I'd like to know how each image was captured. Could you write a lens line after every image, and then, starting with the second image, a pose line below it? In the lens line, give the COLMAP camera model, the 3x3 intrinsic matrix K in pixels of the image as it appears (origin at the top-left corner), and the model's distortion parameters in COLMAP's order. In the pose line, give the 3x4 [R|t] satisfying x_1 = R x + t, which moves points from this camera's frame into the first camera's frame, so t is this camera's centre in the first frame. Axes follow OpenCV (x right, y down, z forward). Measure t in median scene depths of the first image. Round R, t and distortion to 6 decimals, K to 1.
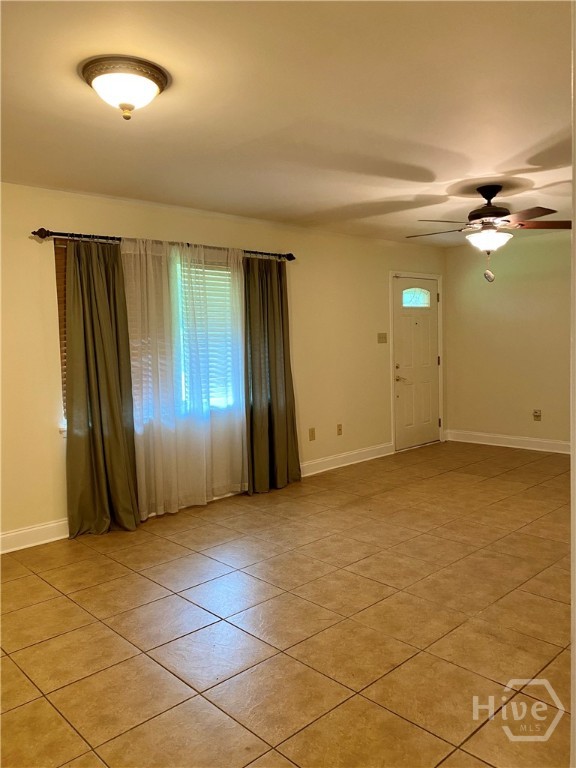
lens RADIAL K [[591.3, 0, 291.2], [0, 591.3, 385.6], [0, 0, 1]] dist [0.010988, -0.007399]
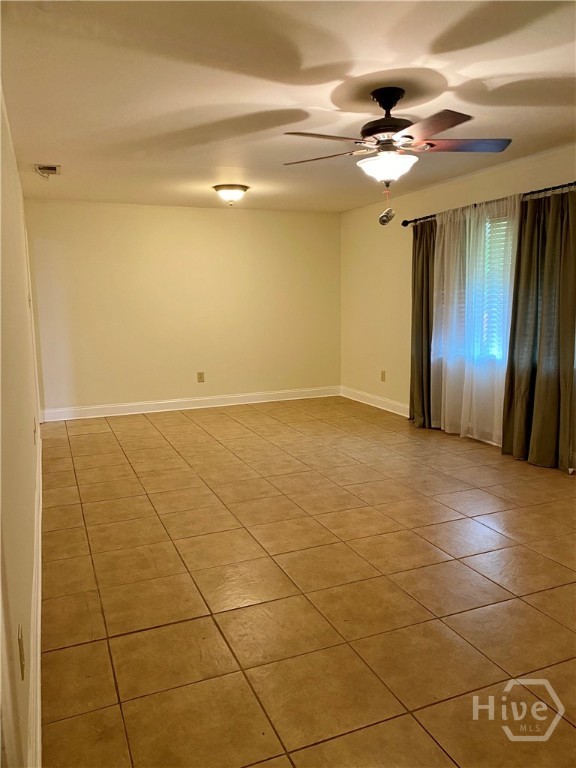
lens RADIAL K [[591.3, 0, 294.7], [0, 591.3, 387.6], [0, 0, 1]] dist [0.010988, -0.007399]
pose [[-0.354378, 0.163444, -0.920708, 1.165197], [-0.060985, 0.978470, 0.197171, -0.114674], [0.933112, 0.126022, -0.336780, 1.248668]]
